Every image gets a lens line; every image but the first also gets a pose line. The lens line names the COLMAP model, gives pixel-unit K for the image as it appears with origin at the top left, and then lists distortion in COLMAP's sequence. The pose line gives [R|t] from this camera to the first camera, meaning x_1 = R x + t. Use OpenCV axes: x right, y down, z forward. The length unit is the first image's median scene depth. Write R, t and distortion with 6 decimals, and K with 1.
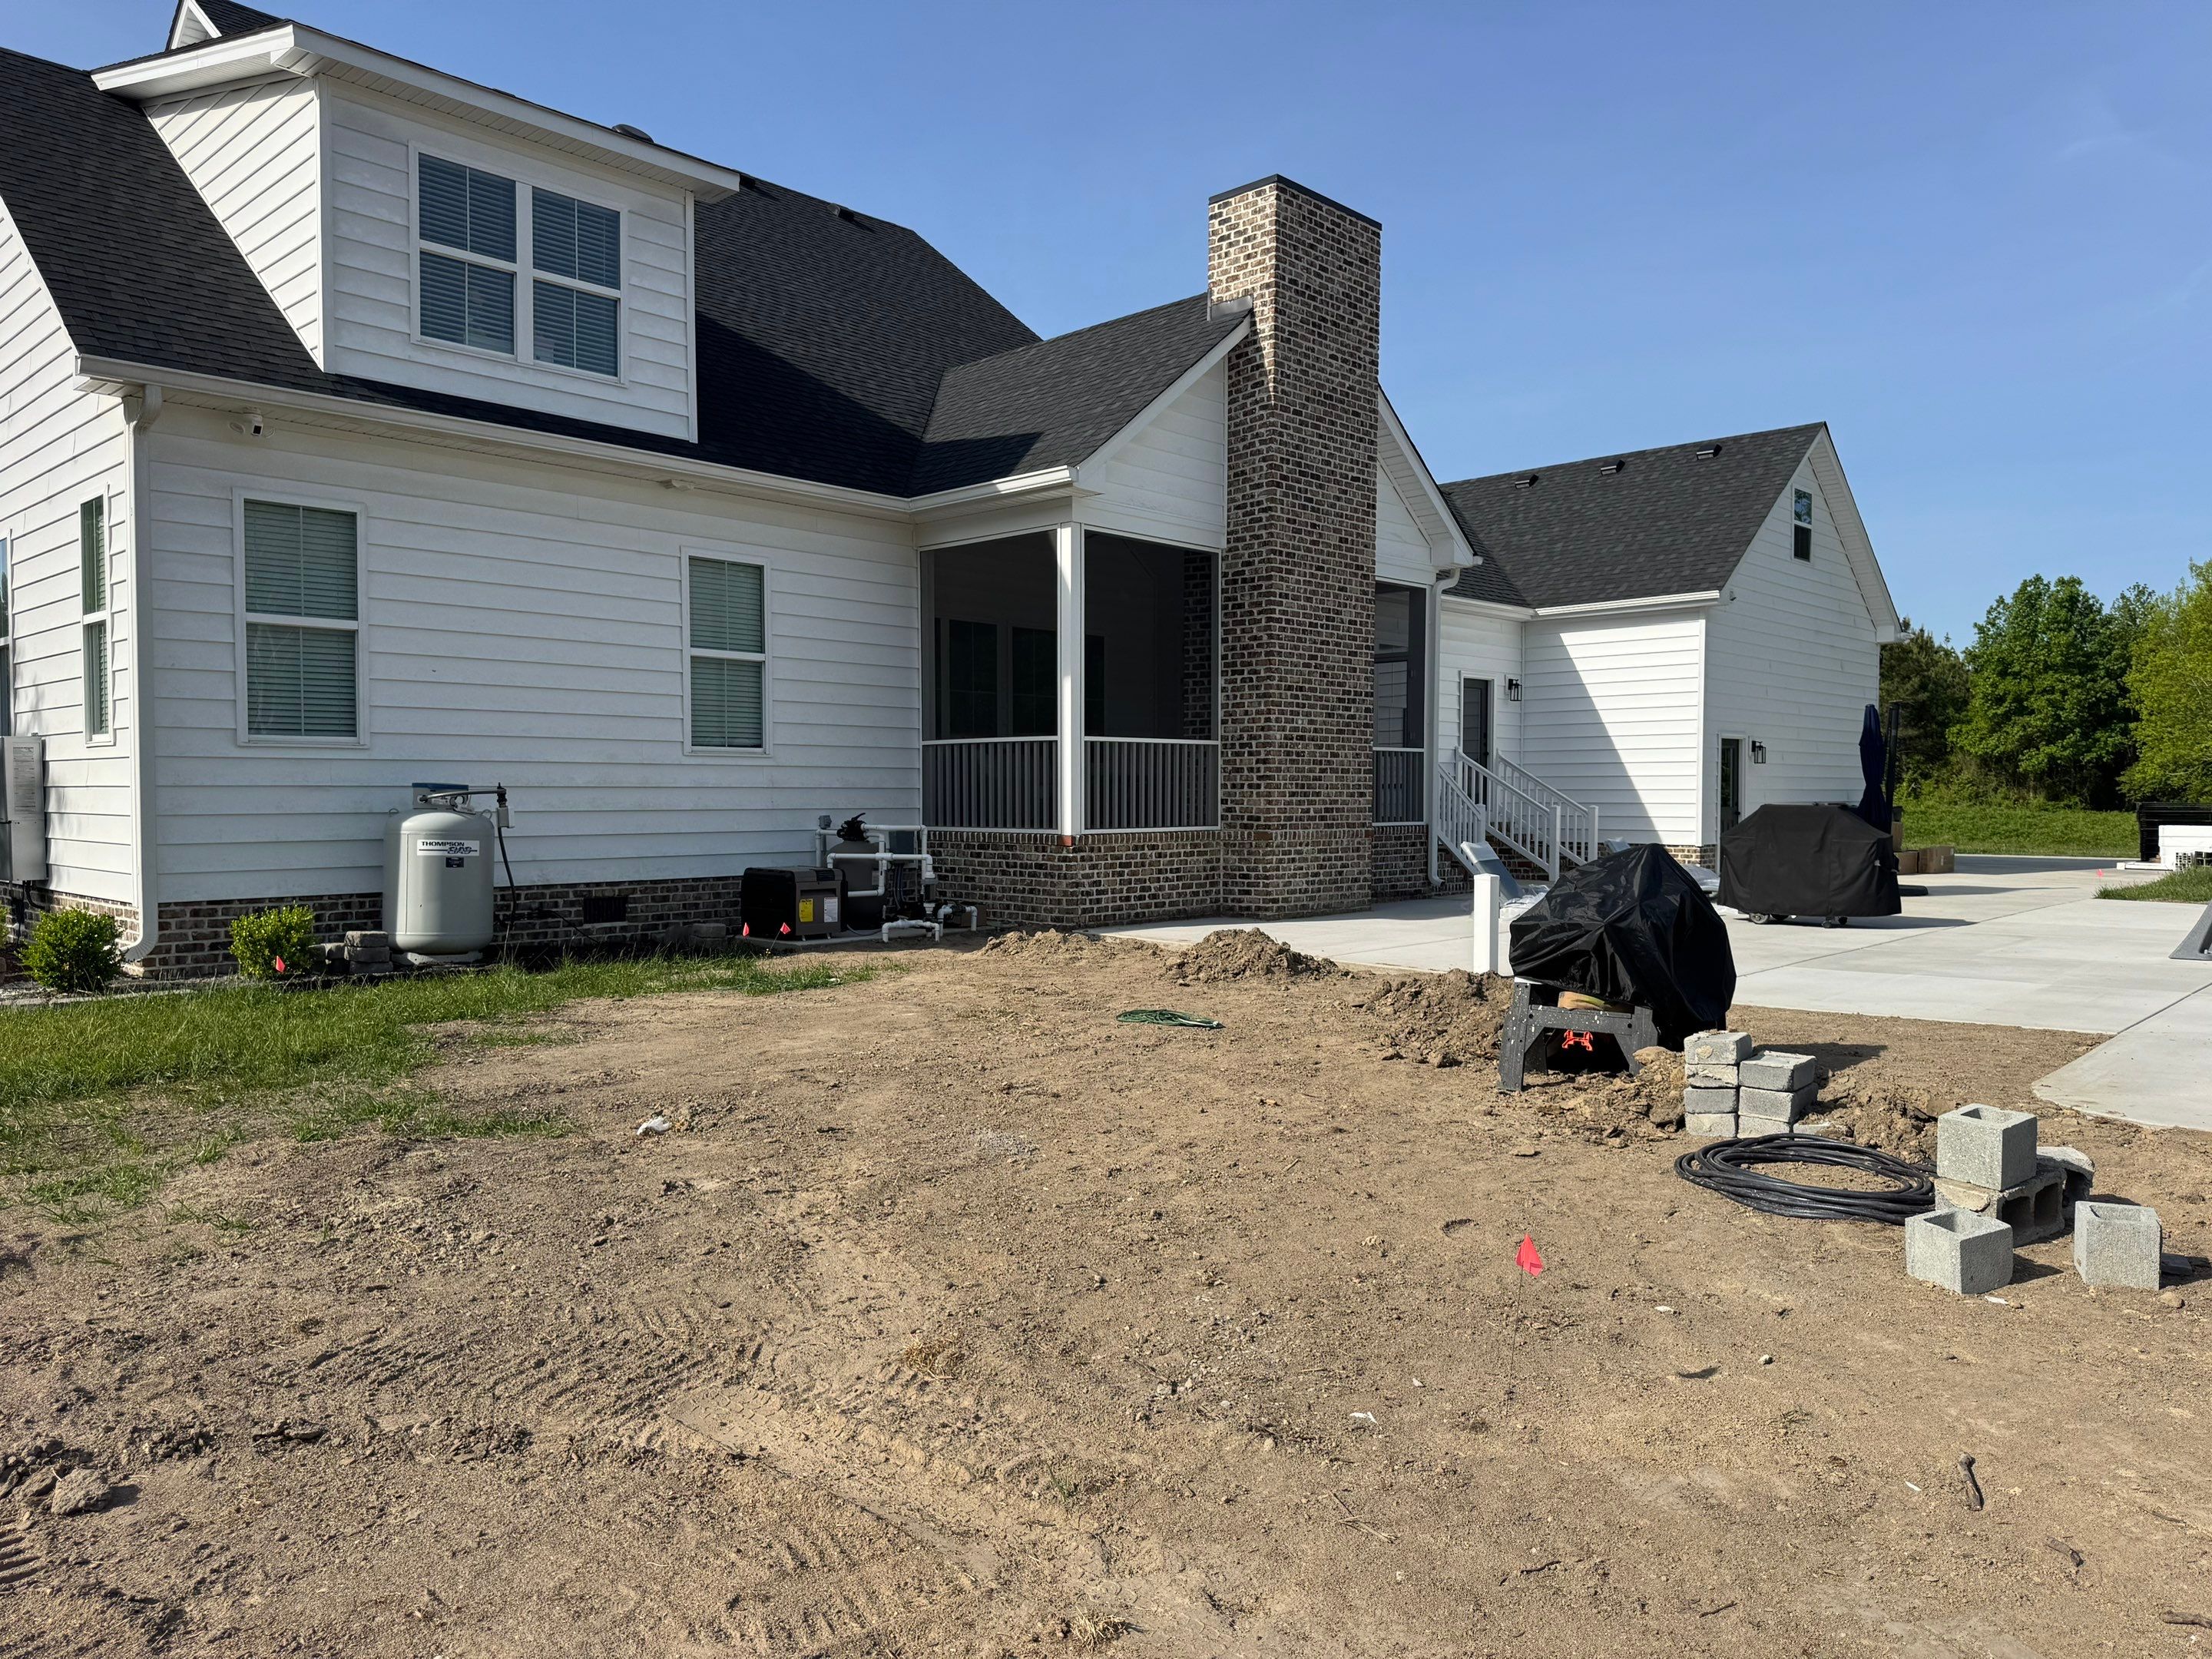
lens RADIAL K [[1533.7, 0, 1103.7], [0, 1533.7, 843.5], [0, 0, 1]] dist [0.120828, -0.180338]
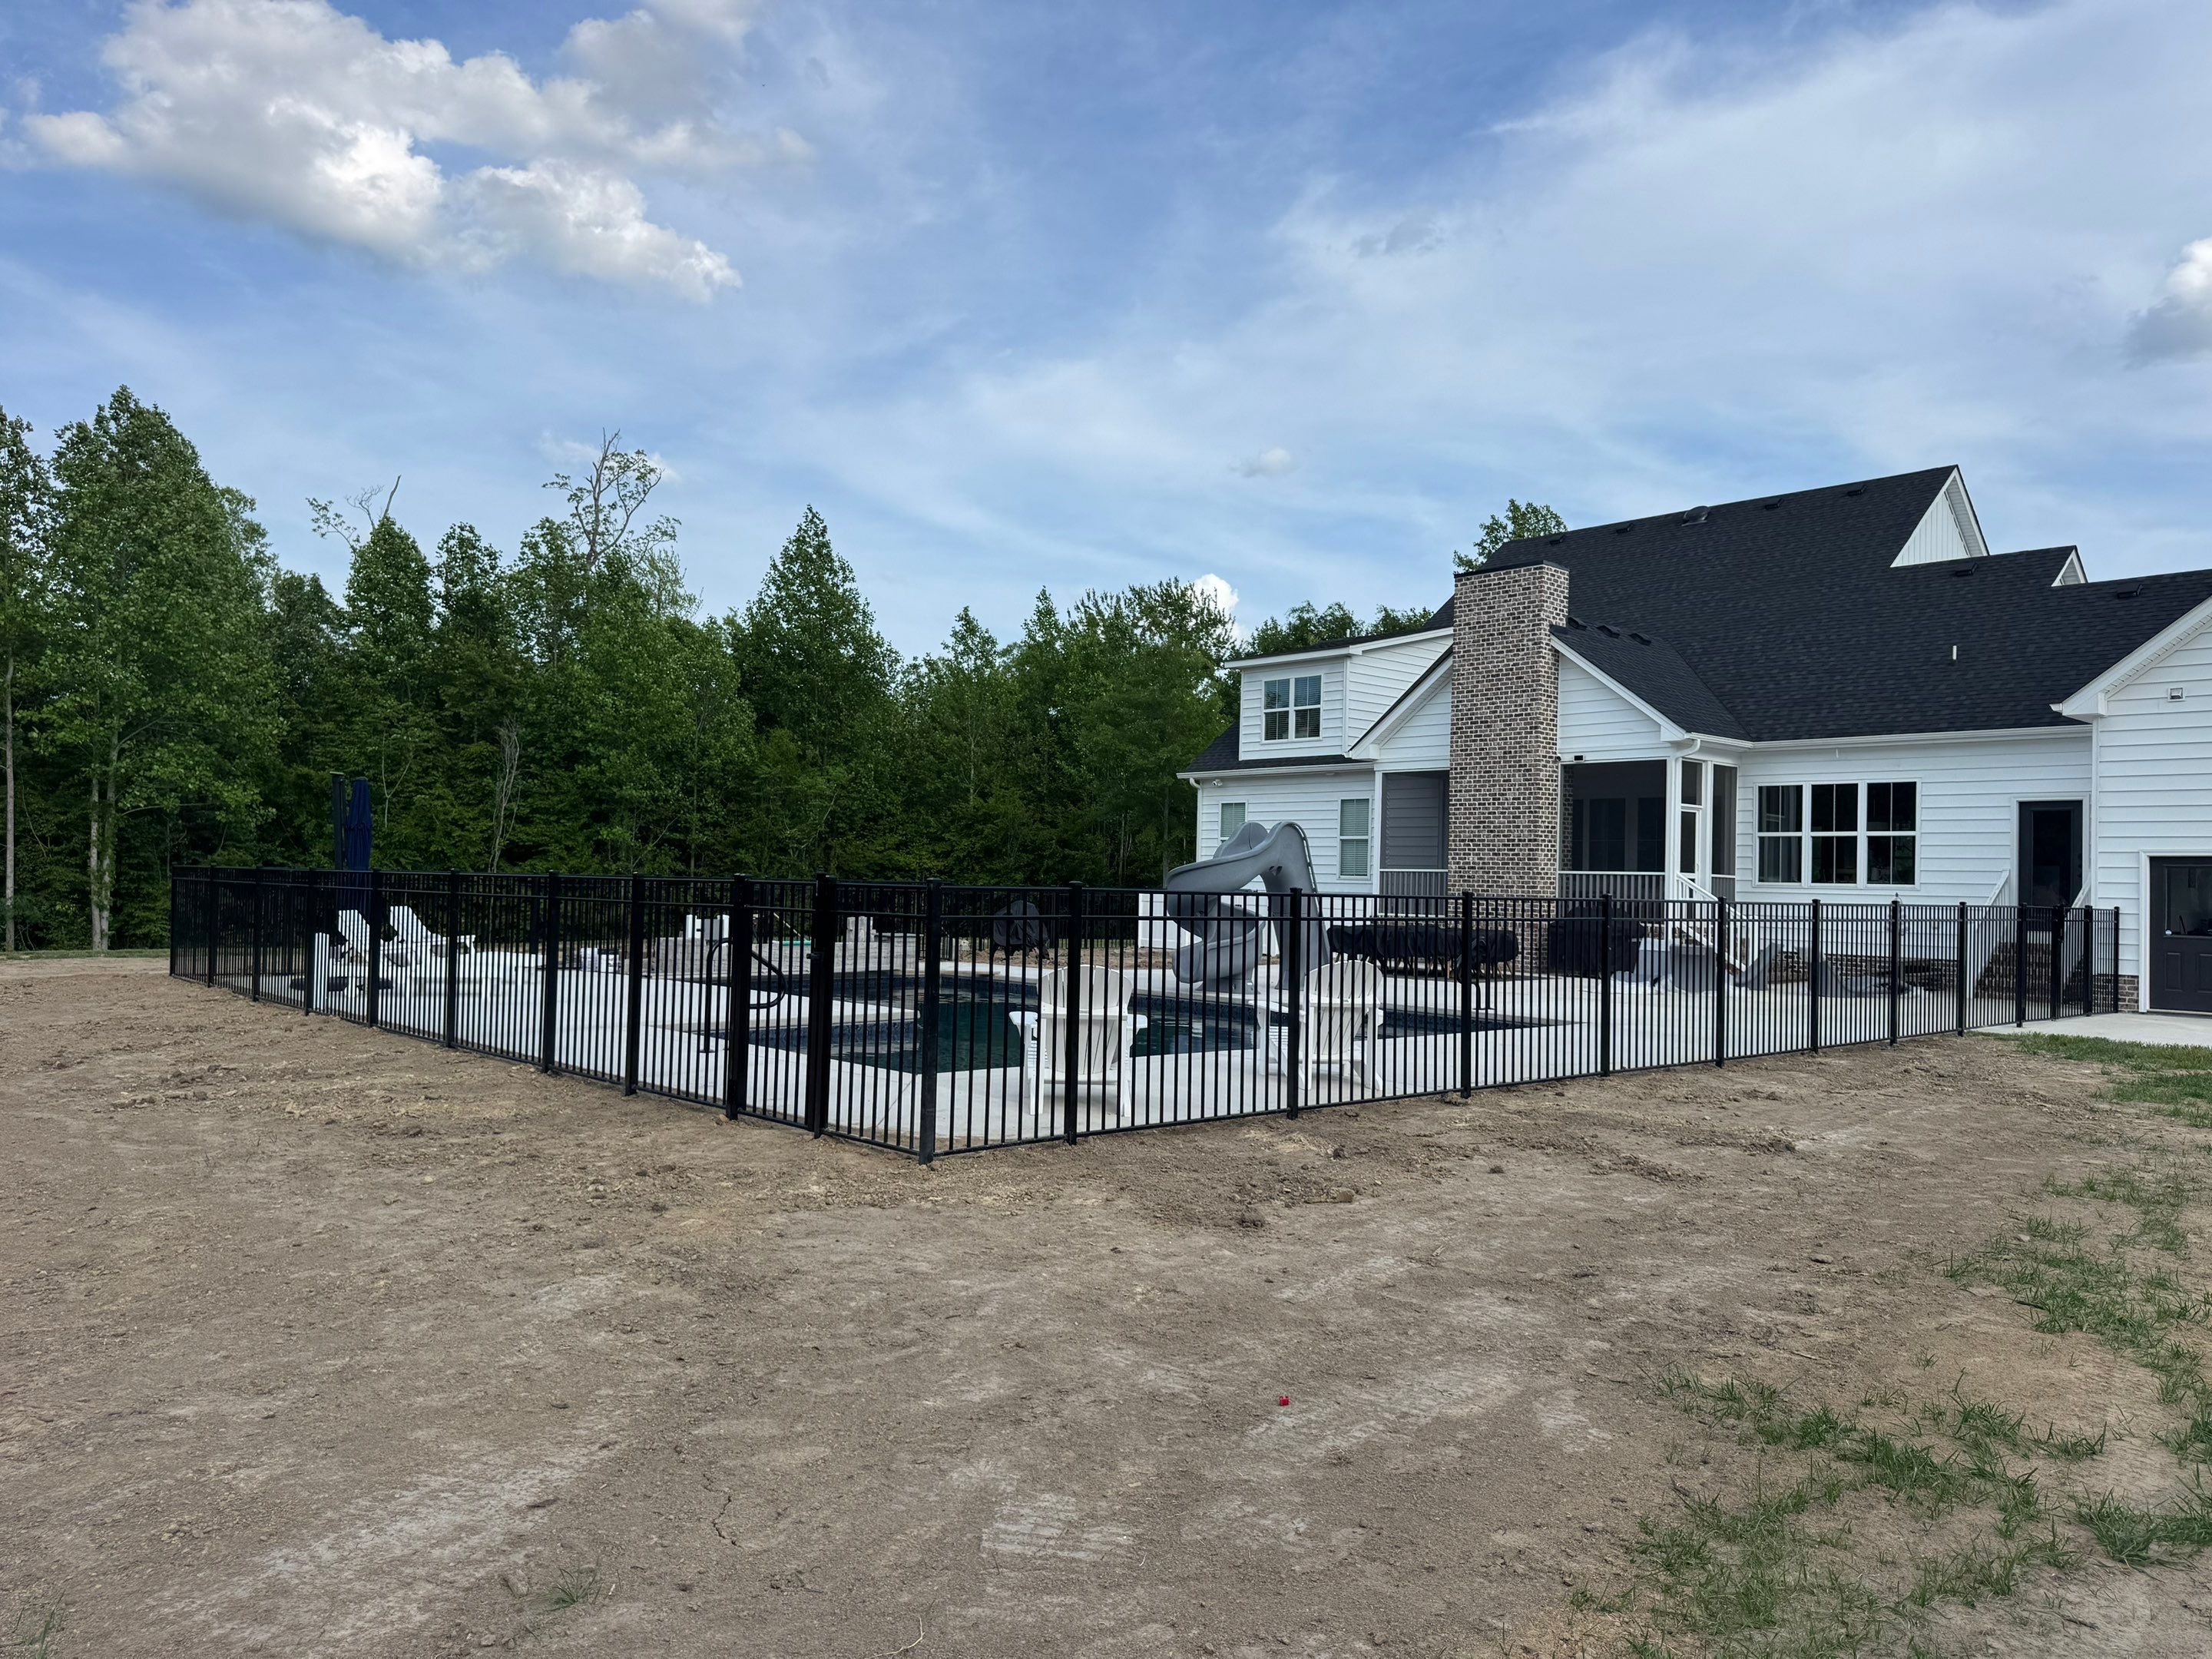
lens RADIAL K [[1536.0, 0, 1099.2], [0, 1536.0, 851.4], [0, 0, 1]] dist [0.007160, 0.007410]
pose [[-0.068005, -0.024438, -0.997386, 2.249501], [-0.056878, 0.998169, -0.020579, -0.031310], [0.996062, 0.055329, -0.069270, 0.804352]]
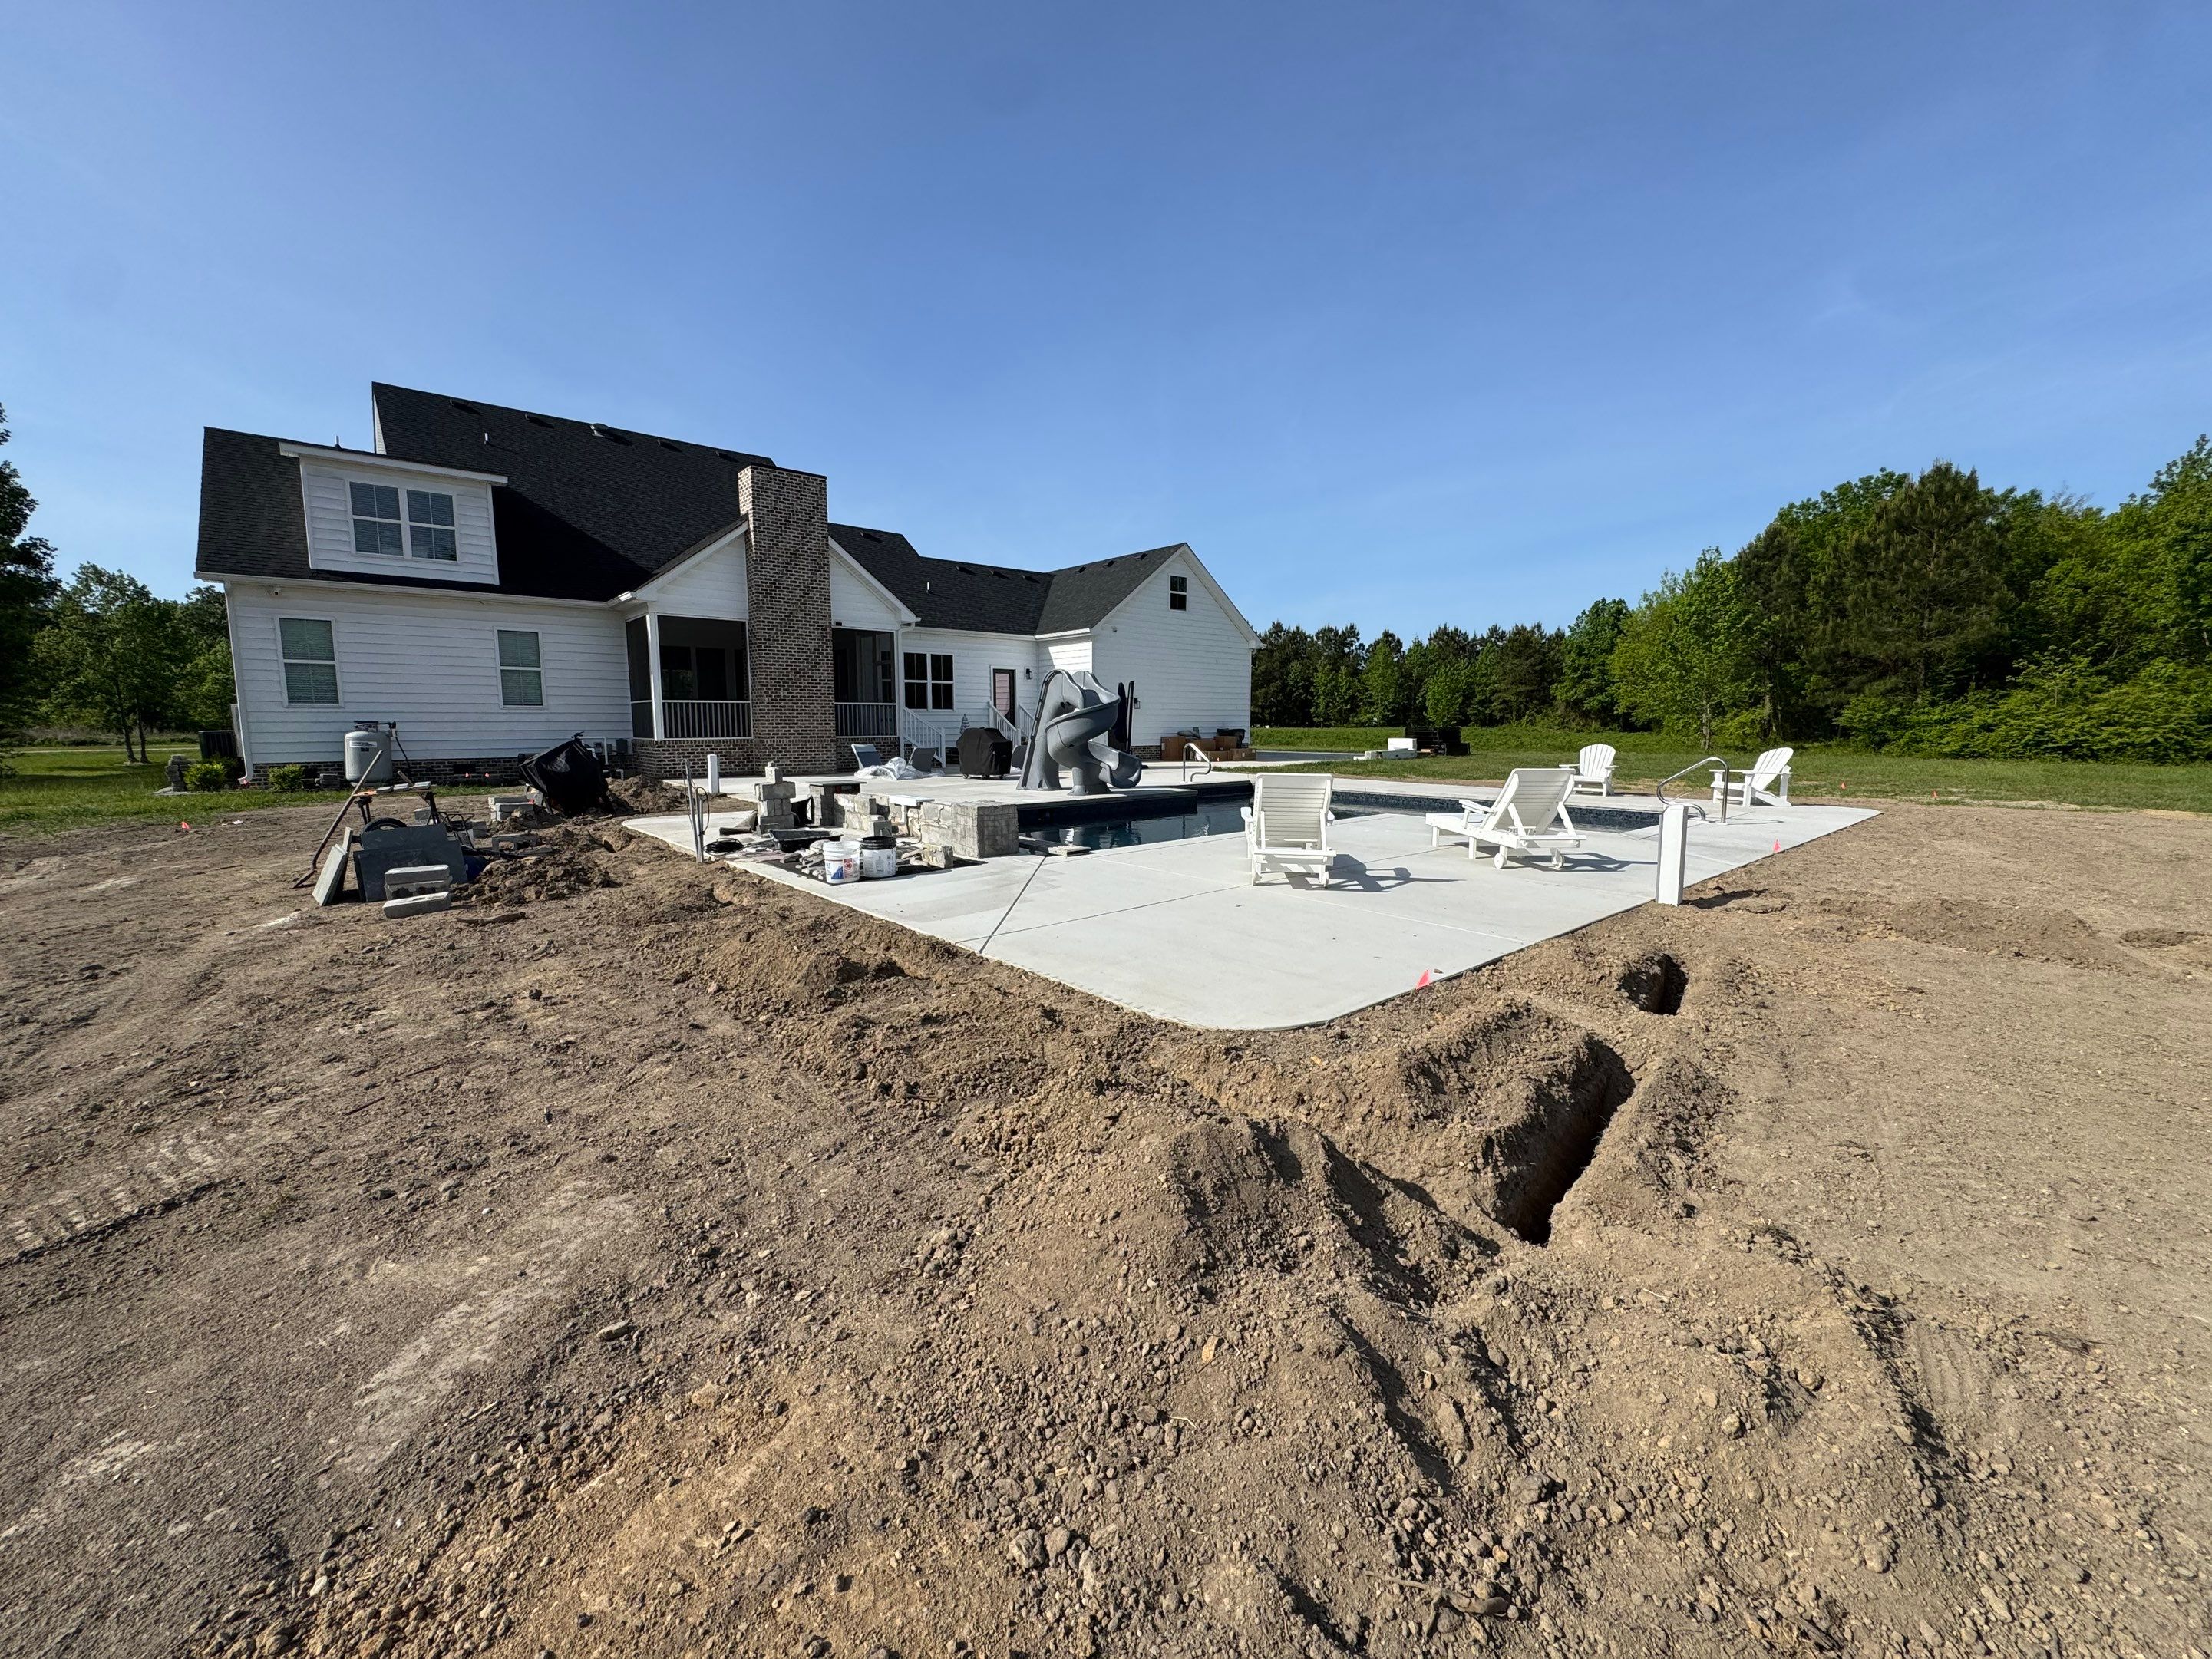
lens RADIAL K [[875.2, 0, 1109.0], [0, 875.2, 824.3], [0, 0, 1]] dist [-0.003641, 0.001126]
pose [[0.995650, 0.009577, -0.092679, 0.879832], [-0.001749, 0.996450, 0.084172, 0.009581], [0.093156, -0.083643, 0.992132, -0.356635]]
